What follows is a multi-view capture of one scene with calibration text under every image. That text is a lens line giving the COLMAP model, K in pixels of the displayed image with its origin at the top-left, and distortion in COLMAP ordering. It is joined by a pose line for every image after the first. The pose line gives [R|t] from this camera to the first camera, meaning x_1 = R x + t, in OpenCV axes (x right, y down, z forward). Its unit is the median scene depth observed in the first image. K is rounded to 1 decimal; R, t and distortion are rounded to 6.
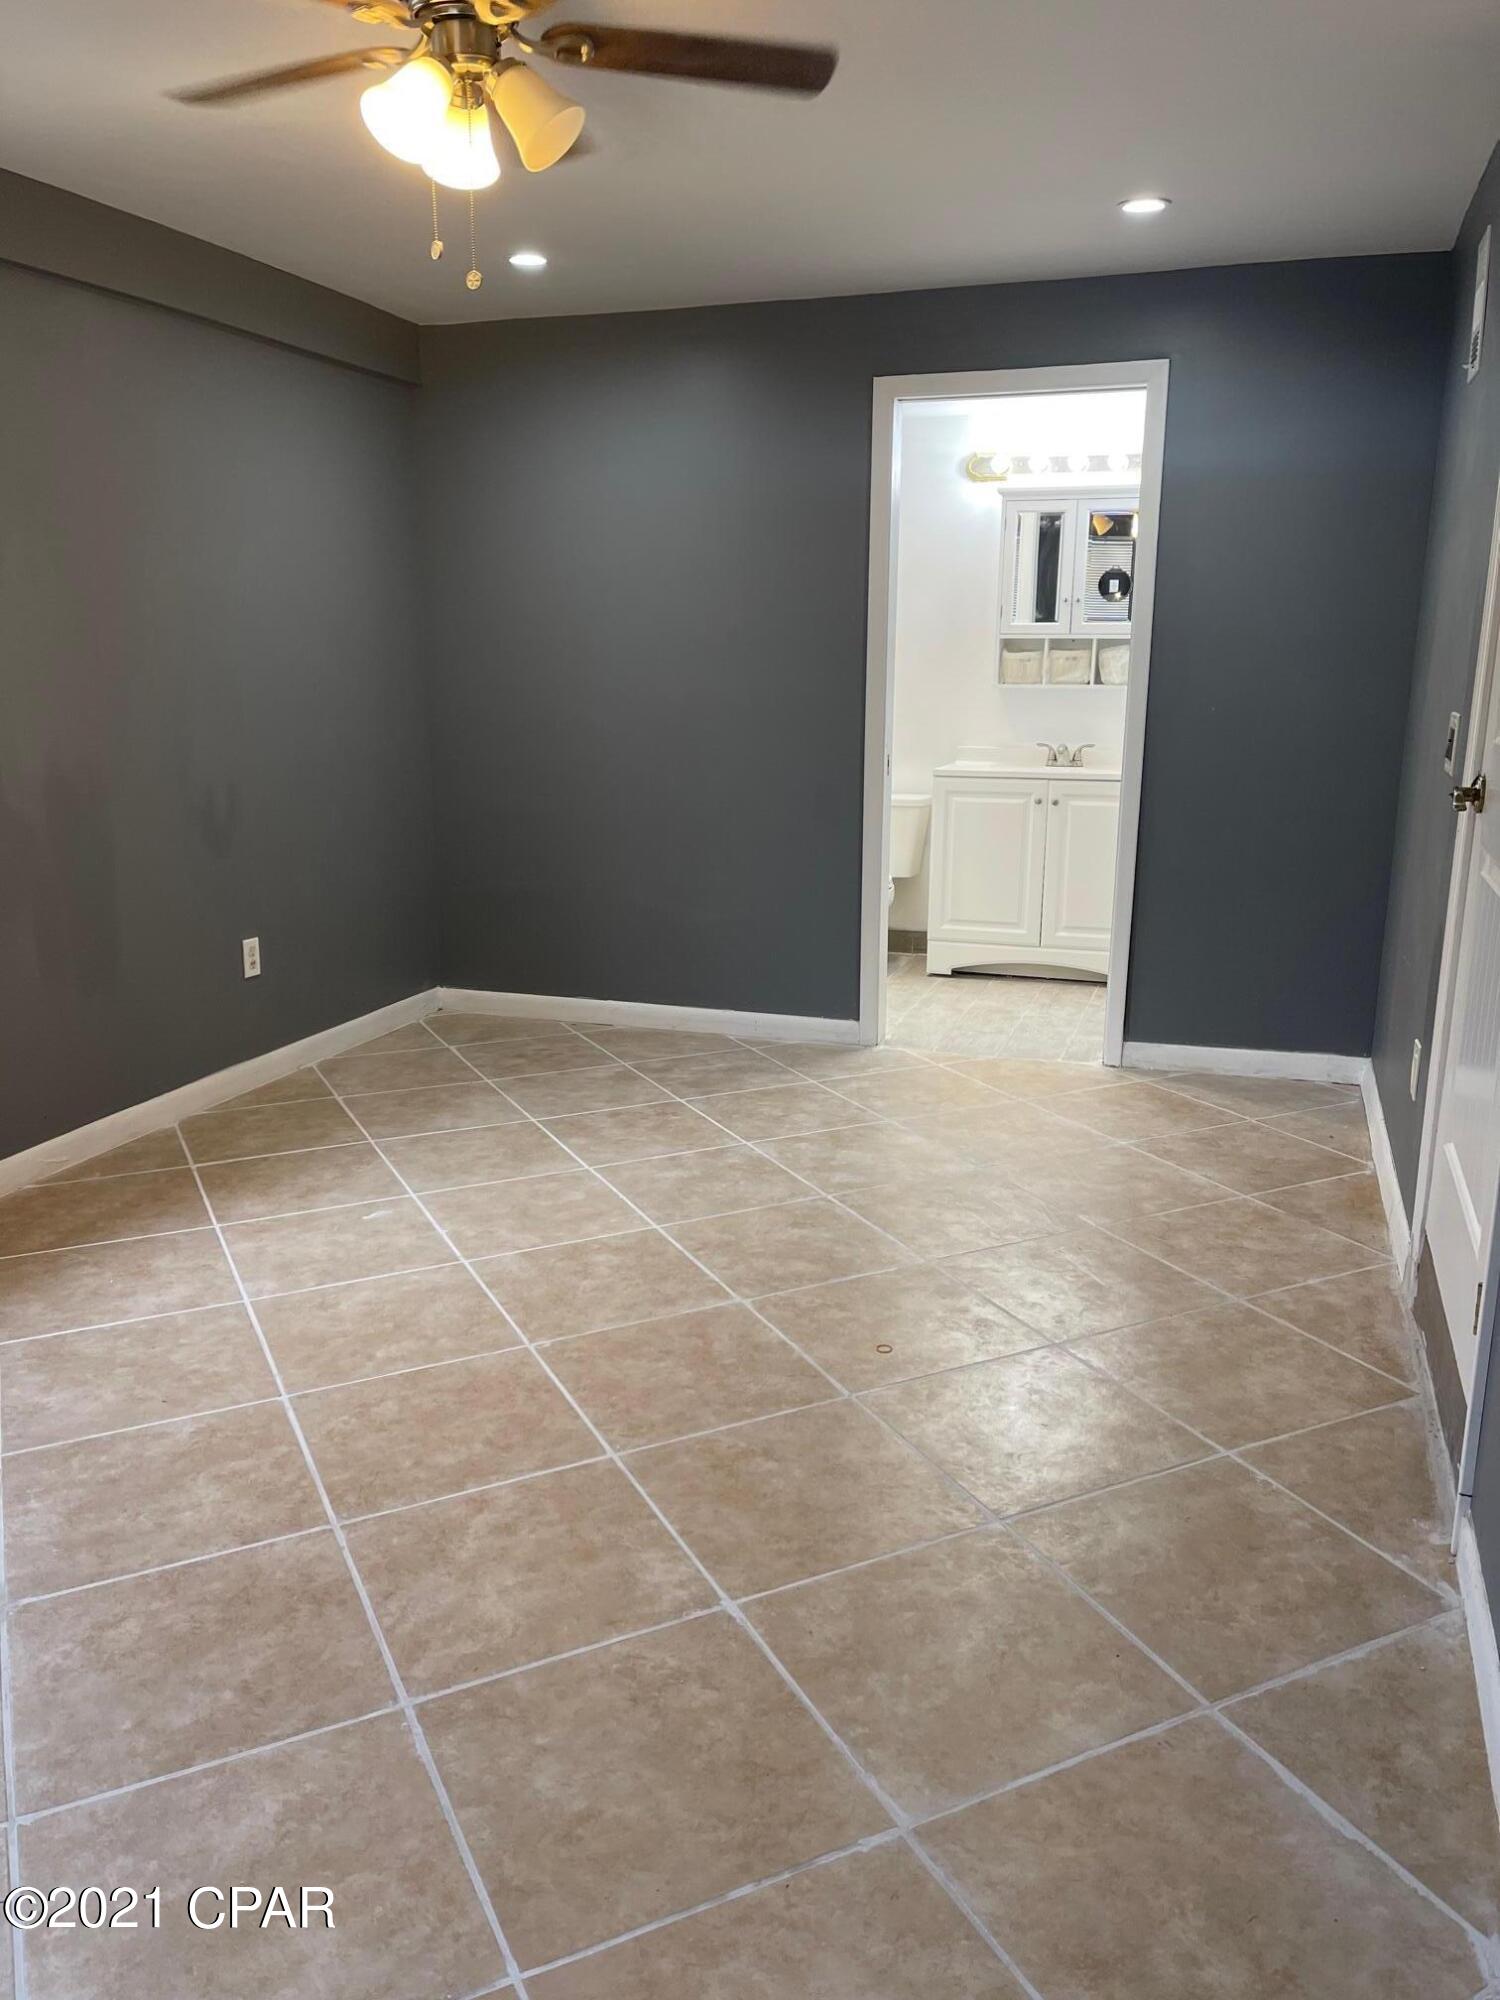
lens RADIAL K [[1520.8, 0, 736.1], [0, 1520.8, 992.1], [0, 0, 1]] dist [0.072710, -0.098520]
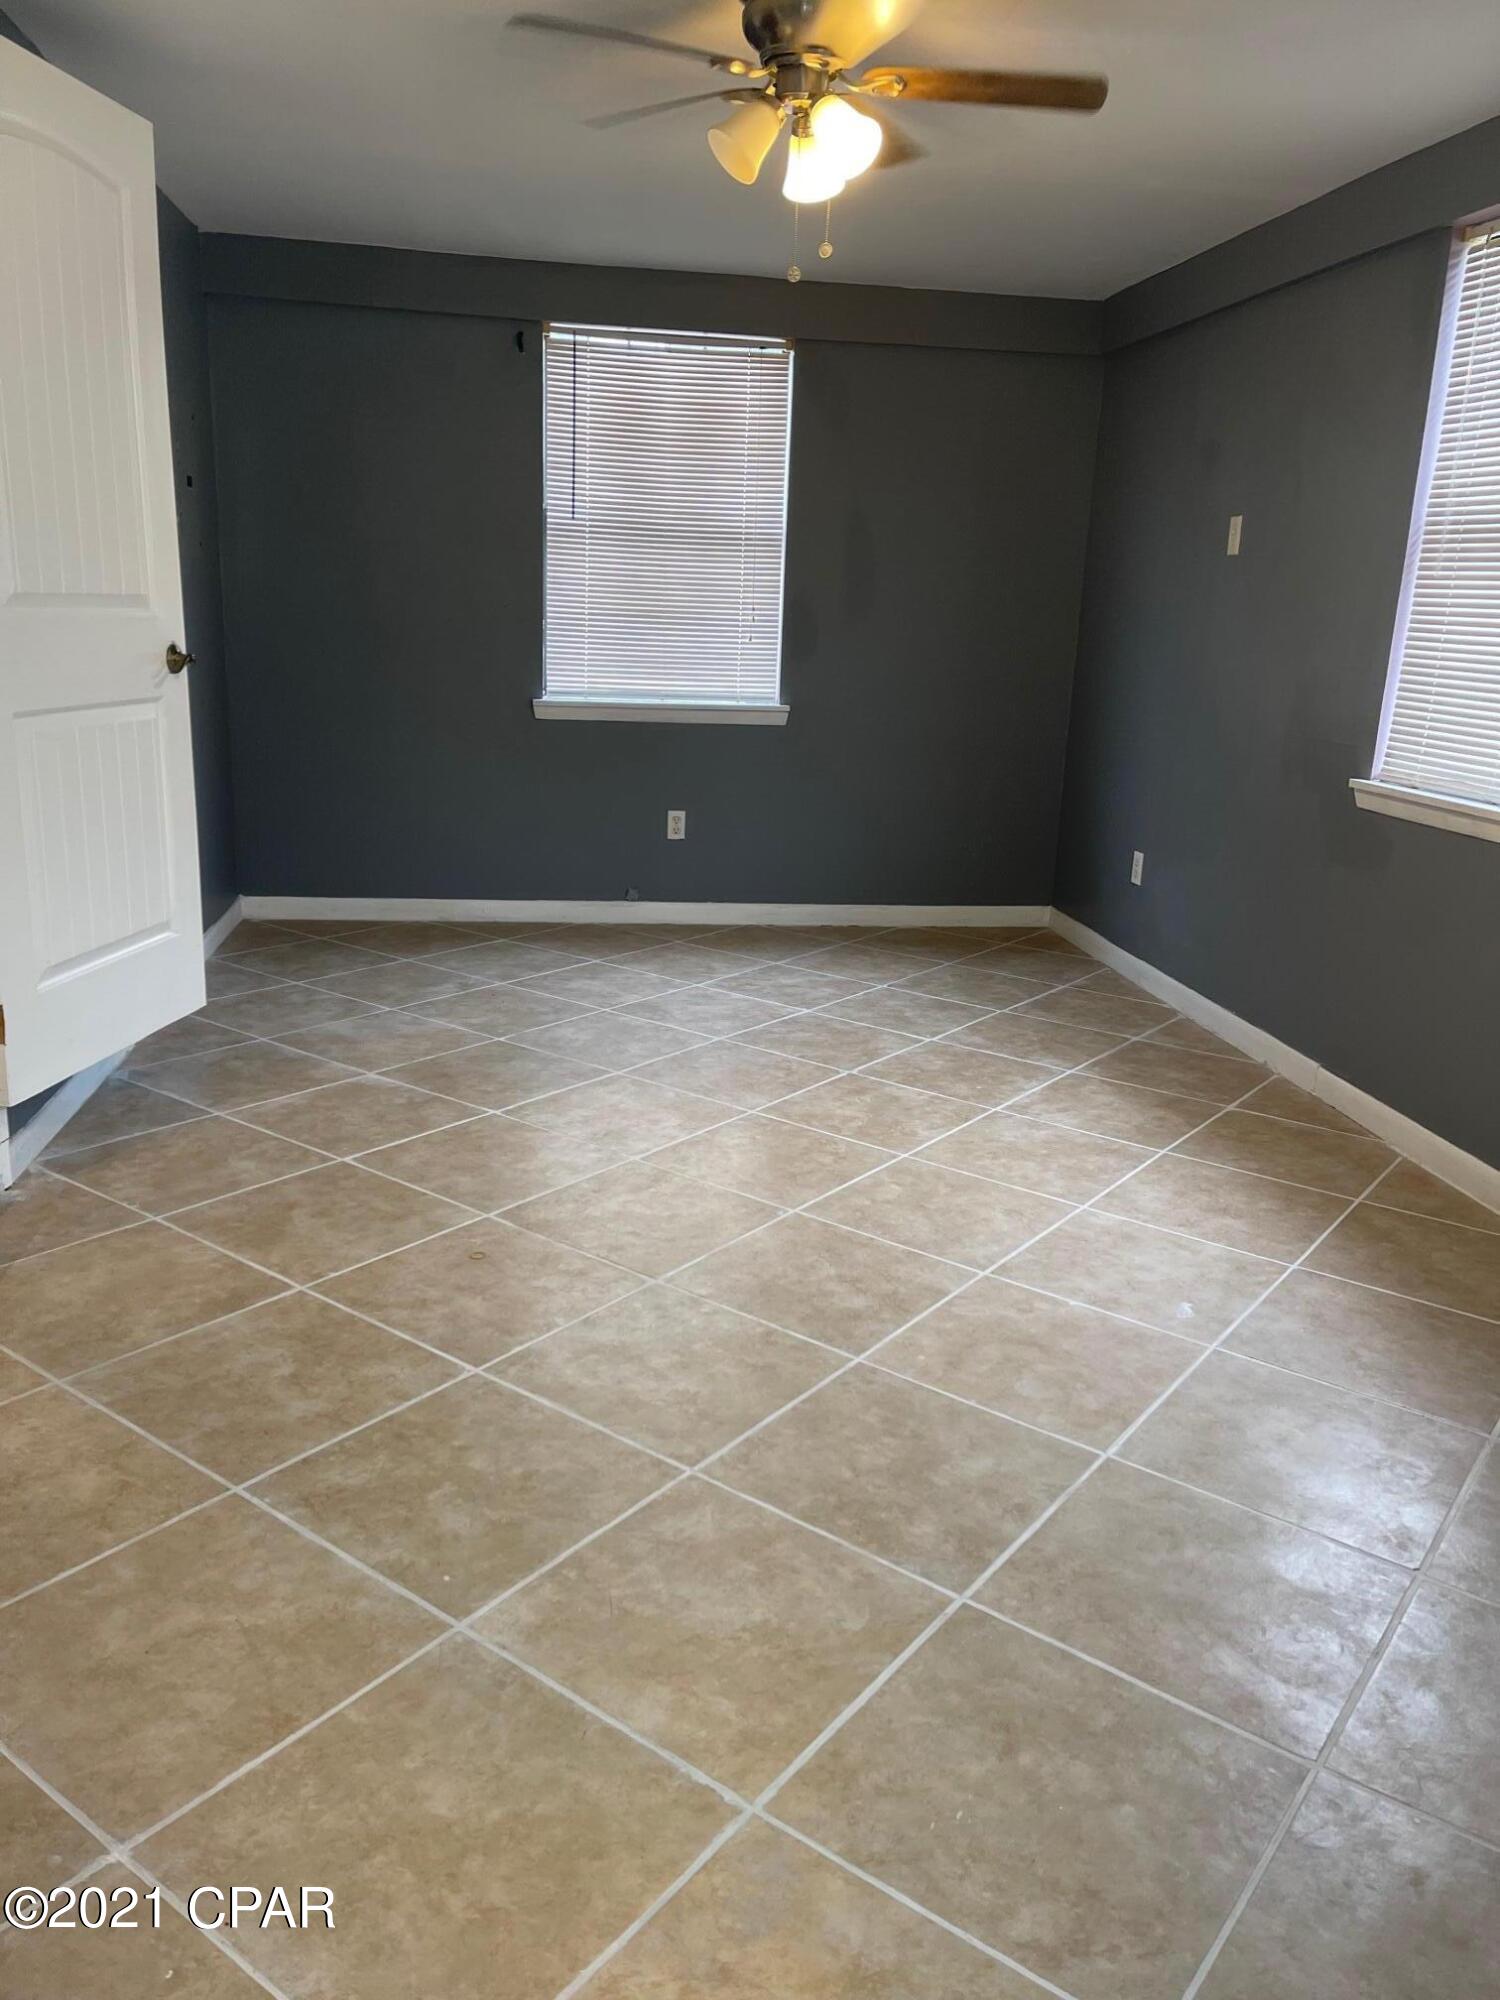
lens RADIAL K [[1520.8, 0, 754.5], [0, 1520.8, 984.5], [0, 0, 1]] dist [0.072710, -0.098520]
pose [[-0.883203, 0.077760, -0.462500, 0.343794], [-0.147457, 0.890106, 0.431240, -0.342713], [0.445207, 0.449071, -0.774678, 1.571604]]
